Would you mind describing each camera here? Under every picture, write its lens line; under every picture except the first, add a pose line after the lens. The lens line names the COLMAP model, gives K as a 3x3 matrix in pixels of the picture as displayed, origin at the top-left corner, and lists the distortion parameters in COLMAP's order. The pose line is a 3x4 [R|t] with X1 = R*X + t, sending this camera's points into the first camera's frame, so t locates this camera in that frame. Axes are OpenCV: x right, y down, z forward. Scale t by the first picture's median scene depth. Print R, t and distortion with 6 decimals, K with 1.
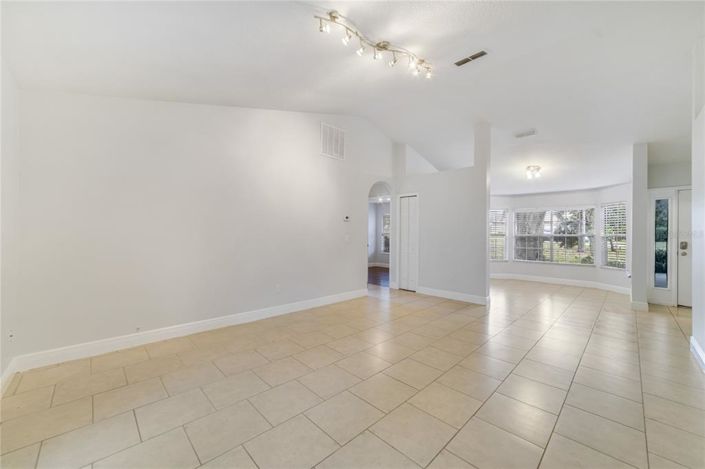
lens RADIAL K [[271.3, 0, 352.5], [0, 271.3, 234.5], [0, 0, 1]] dist [0.000838, 0.000104]
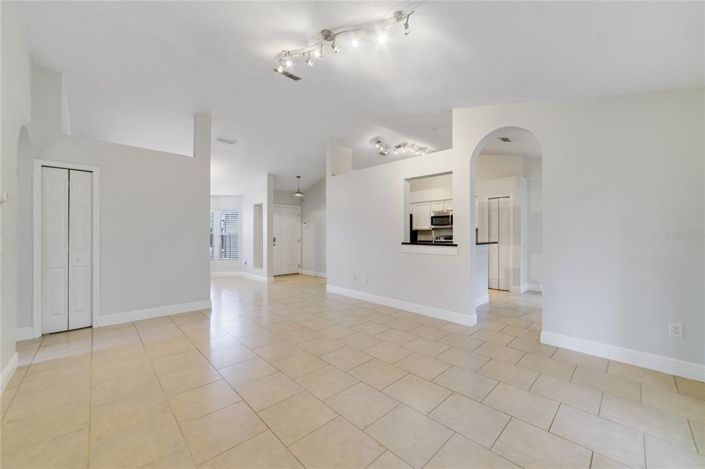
lens RADIAL K [[271.3, 0, 352.5], [0, 271.3, 234.5], [0, 0, 1]] dist [0.000838, 0.000104]
pose [[0.008412, -0.003444, 0.999959, -0.455625], [0.005302, 0.999980, 0.003399, 0.000620], [-0.999951, 0.005273, 0.008430, 0.494221]]
